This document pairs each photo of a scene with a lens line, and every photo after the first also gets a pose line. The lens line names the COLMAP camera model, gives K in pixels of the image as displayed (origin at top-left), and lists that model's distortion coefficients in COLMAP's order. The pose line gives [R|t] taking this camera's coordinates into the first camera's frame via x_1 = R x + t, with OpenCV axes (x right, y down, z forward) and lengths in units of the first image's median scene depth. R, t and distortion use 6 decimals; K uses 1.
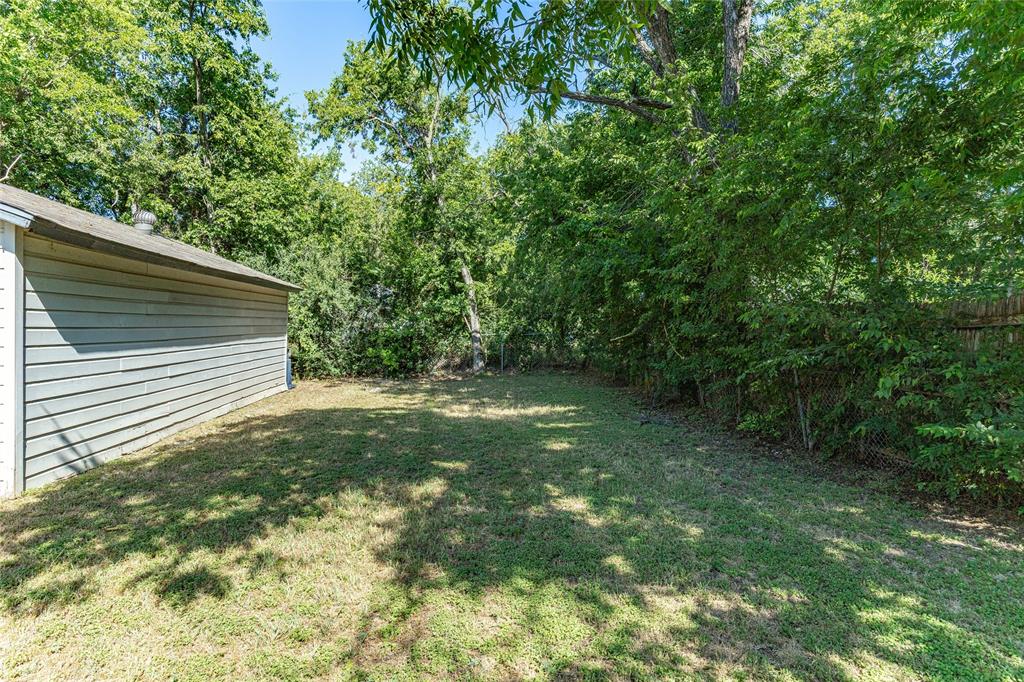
lens RADIAL K [[614.3, 0, 512.0], [0, 614.3, 341.0], [0, 0, 1]] dist [0.000625, -0.002323]
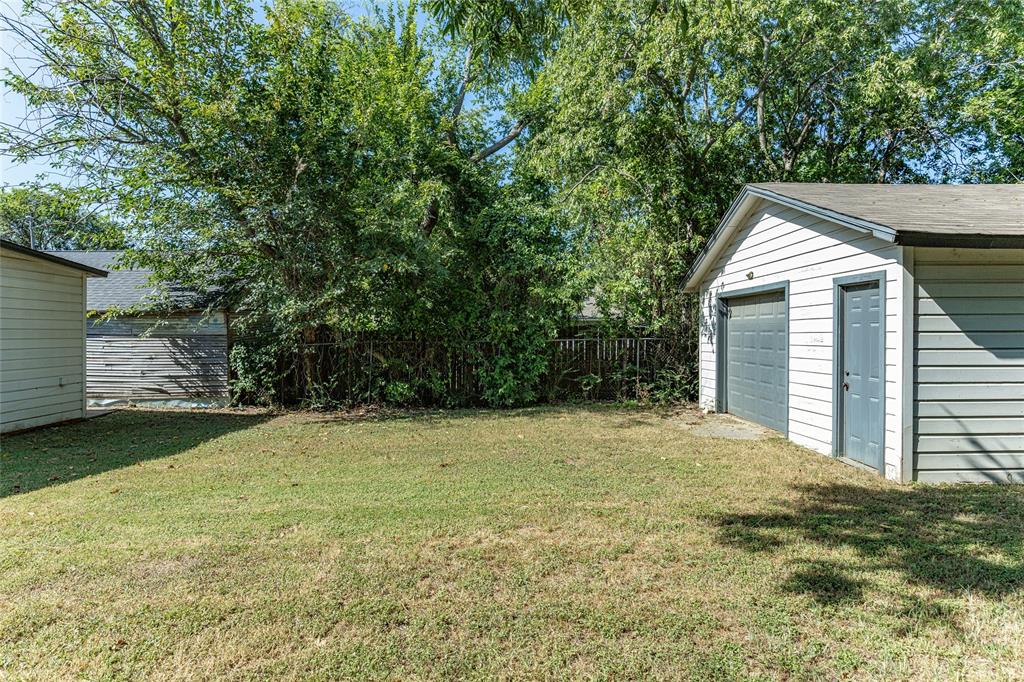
lens RADIAL K [[614.3, 0, 512.0], [0, 614.3, 341.0], [0, 0, 1]] dist [0.000625, -0.002323]
pose [[-0.107500, 0.010273, -0.994152, 0.116521], [-0.014631, 0.999822, 0.011914, -0.002358], [0.994097, 0.015826, -0.107331, 0.127480]]
